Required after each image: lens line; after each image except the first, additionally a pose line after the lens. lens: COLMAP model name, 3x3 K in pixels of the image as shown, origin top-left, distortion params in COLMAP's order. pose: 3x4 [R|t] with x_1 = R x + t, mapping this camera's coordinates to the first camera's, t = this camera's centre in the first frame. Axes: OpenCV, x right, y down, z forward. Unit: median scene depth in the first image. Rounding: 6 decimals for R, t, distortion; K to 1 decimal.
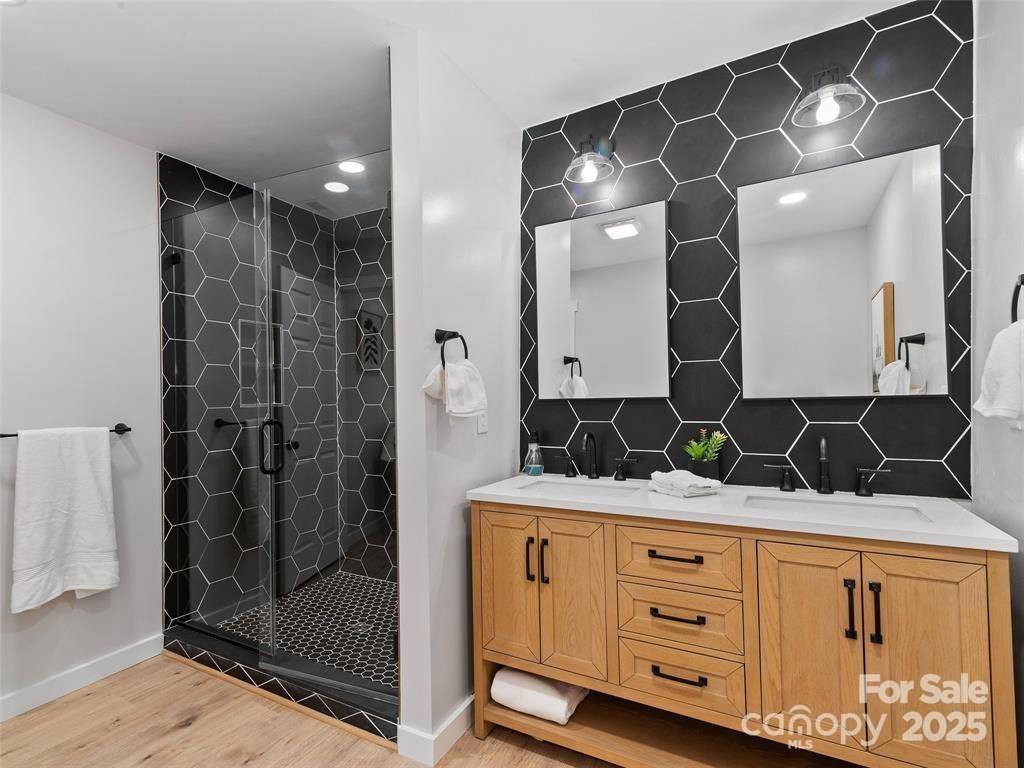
lens RADIAL K [[493.9, 0, 510.3], [0, 493.9, 407.1], [0, 0, 1]] dist [-0.019822, -0.000084]
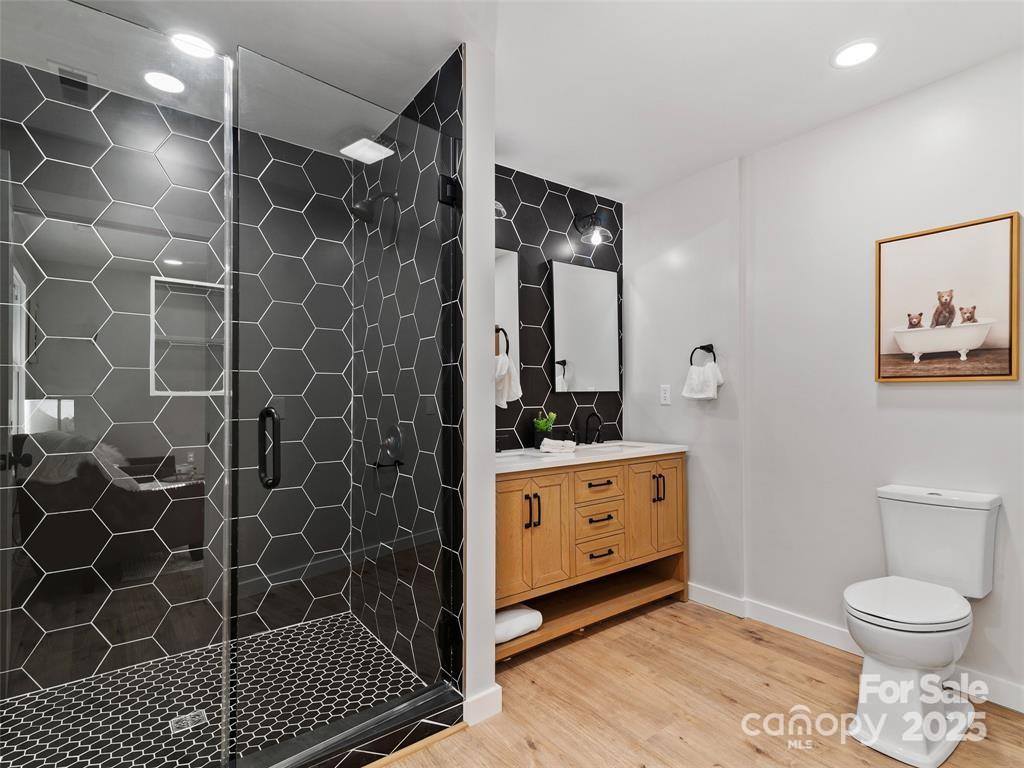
lens RADIAL K [[514.7, 0, 512.0], [0, 514.7, 384.0], [0, 0, 1]] dist [0.020633, 0.000075]
pose [[0.421995, 0.022059, 0.906330, -1.322223], [0.000415, 0.999699, -0.024525, -0.000816], [-0.906598, 0.010725, 0.421859, 0.475150]]
